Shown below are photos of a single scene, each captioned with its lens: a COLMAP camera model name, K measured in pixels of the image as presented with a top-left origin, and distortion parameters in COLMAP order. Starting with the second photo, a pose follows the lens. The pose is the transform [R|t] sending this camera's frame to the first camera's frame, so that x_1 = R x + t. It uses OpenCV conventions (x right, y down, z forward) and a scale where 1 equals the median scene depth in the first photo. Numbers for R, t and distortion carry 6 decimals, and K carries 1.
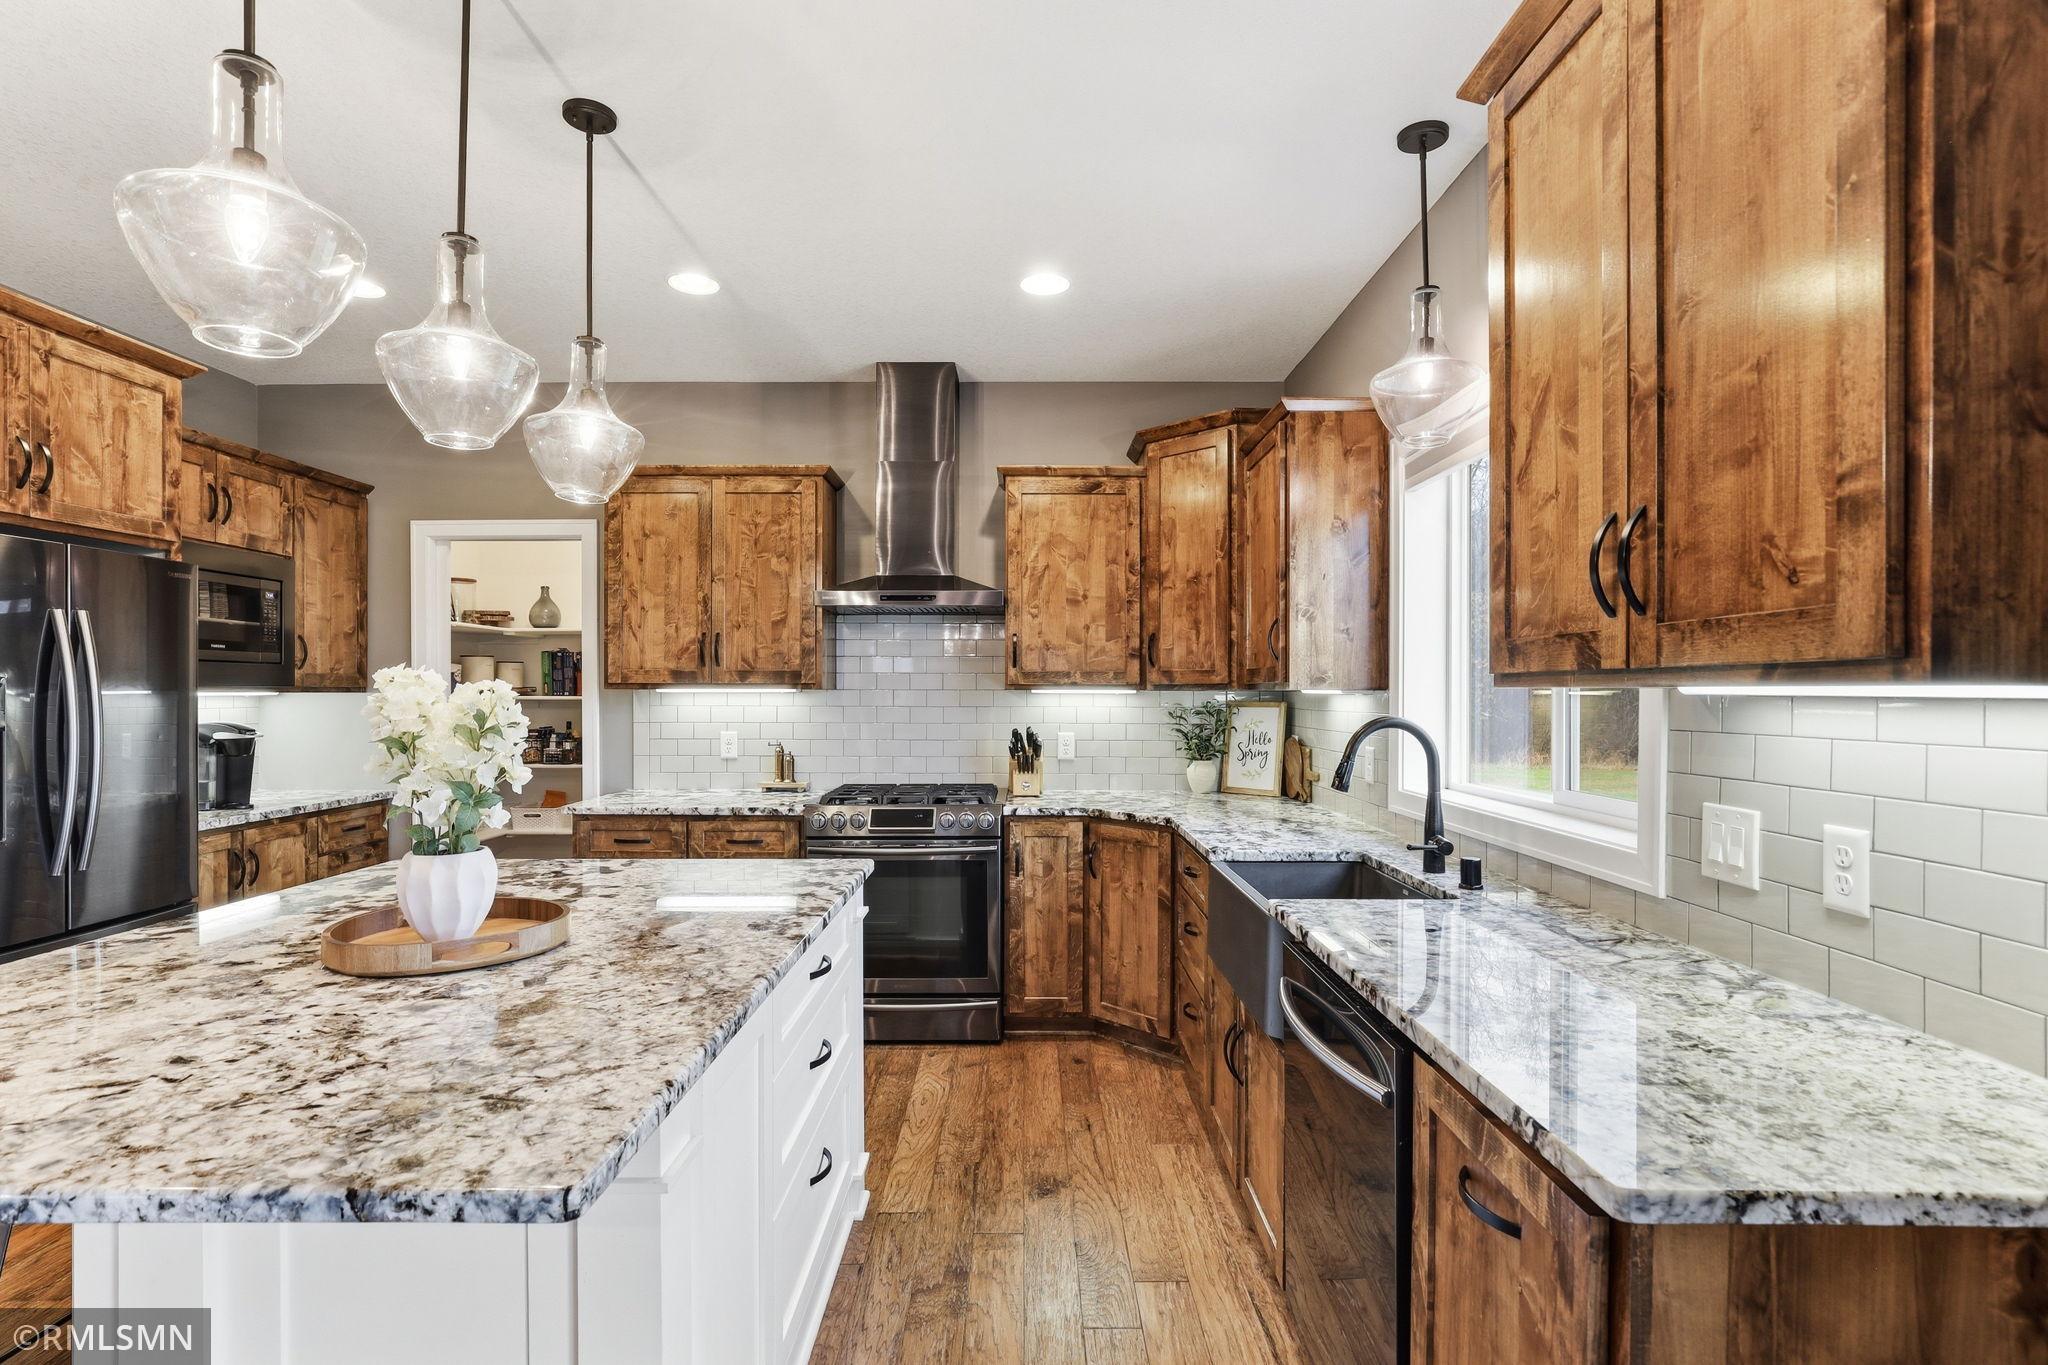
lens RADIAL K [[965.2, 0, 1024.0], [0, 965.2, 682.5], [0, 0, 1]] dist [-0.004402, -0.000424]
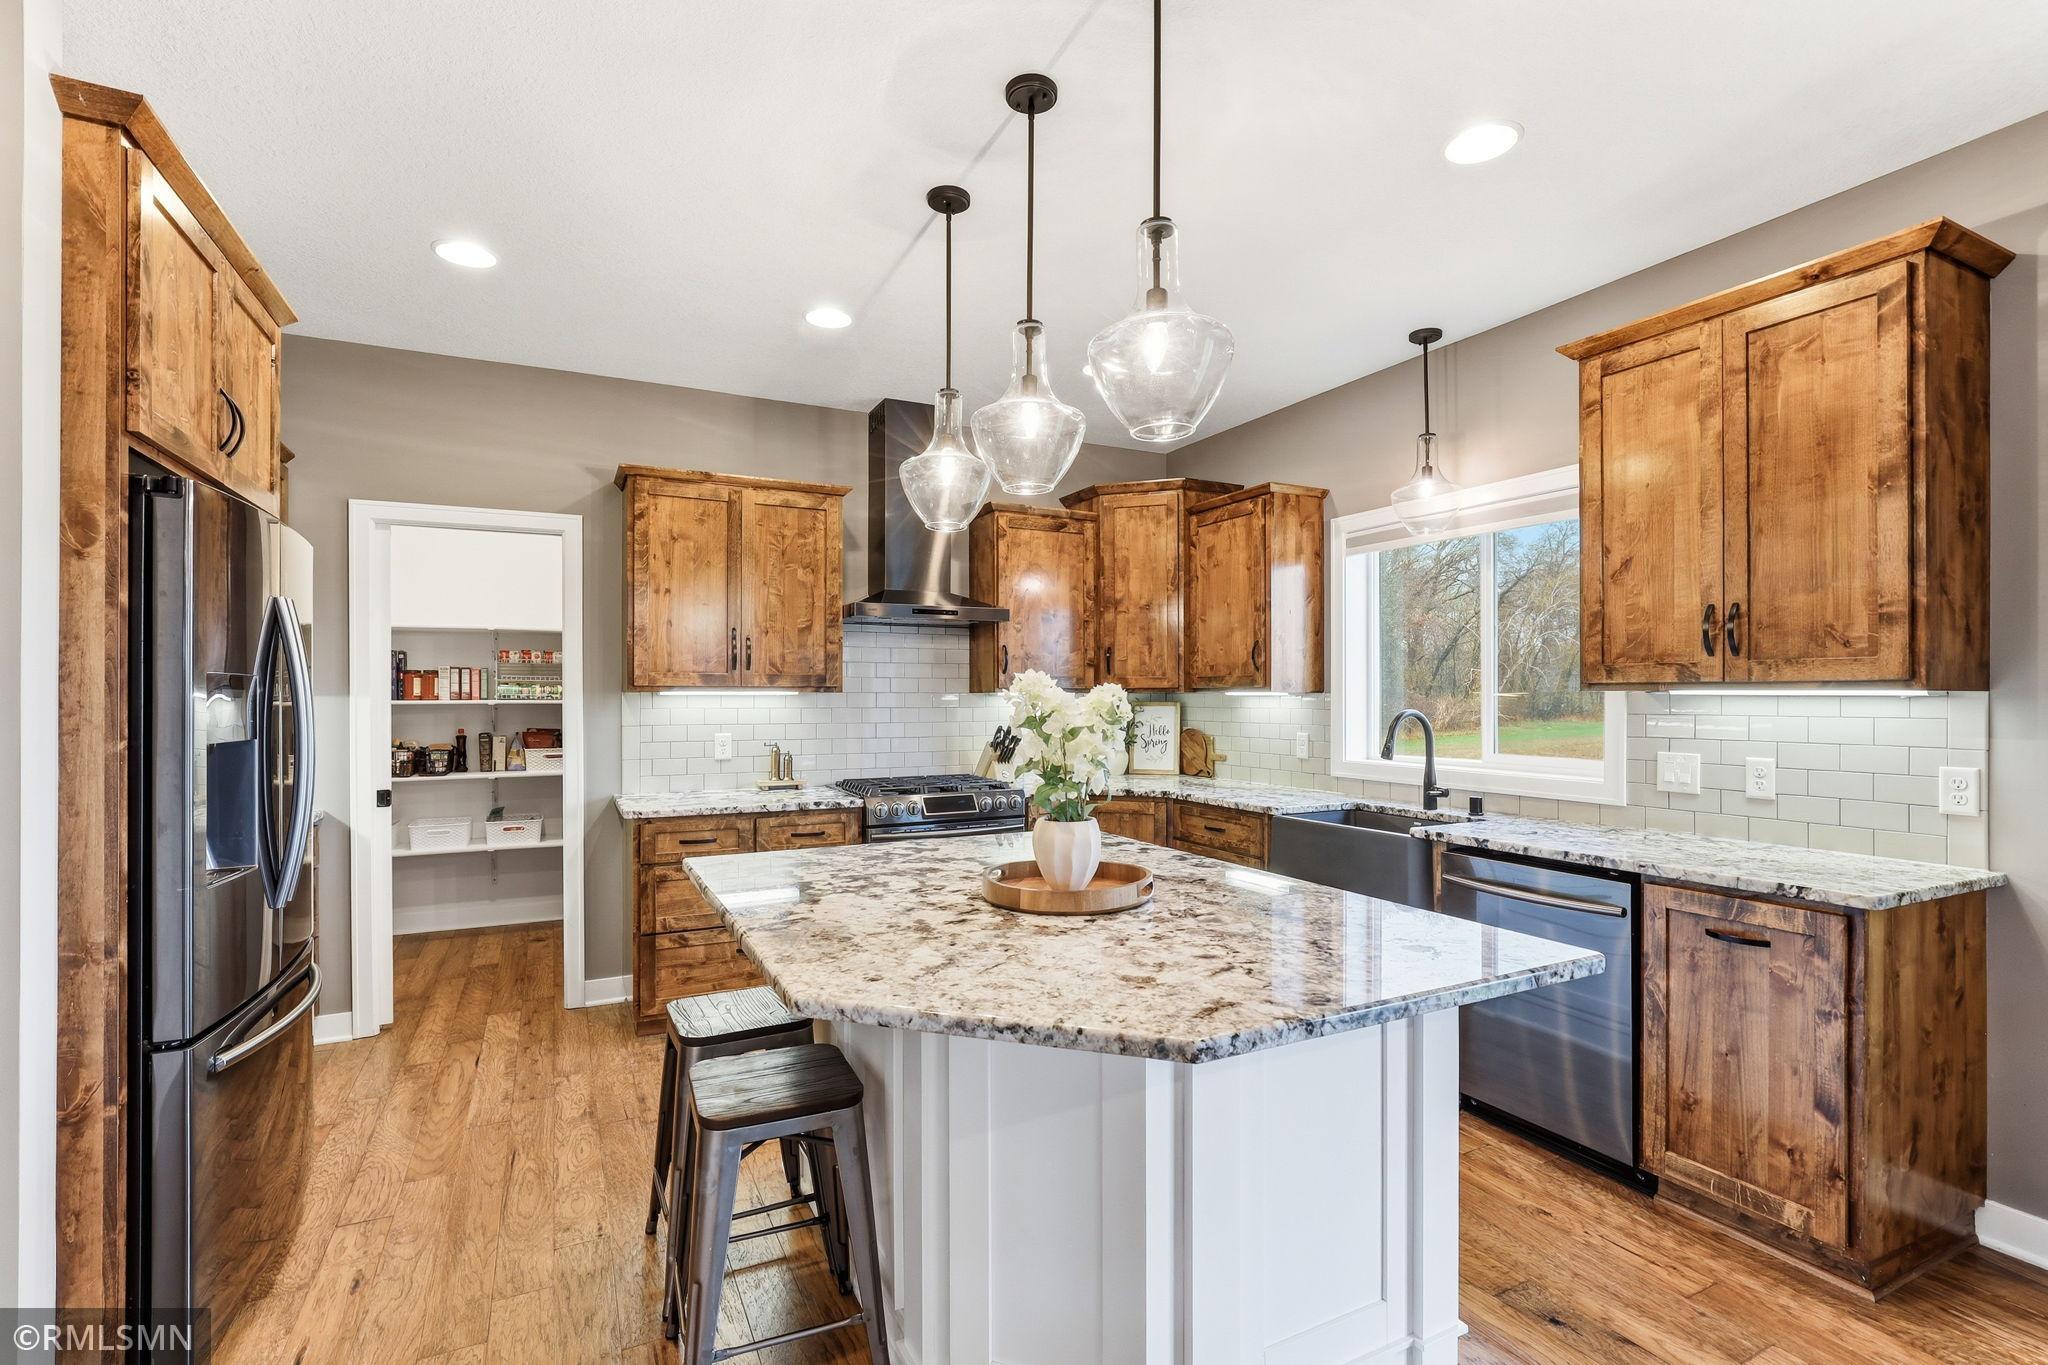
lens RADIAL K [[923.8, 0, 1025.9], [0, 923.8, 690.4], [0, 0, 1]] dist [-0.010952, 0.000103]
pose [[0.893708, 0.001642, 0.448647, -0.523461], [-0.003577, 0.999988, 0.003464, 0.000716], [-0.448635, -0.004700, 0.893703, -0.024169]]
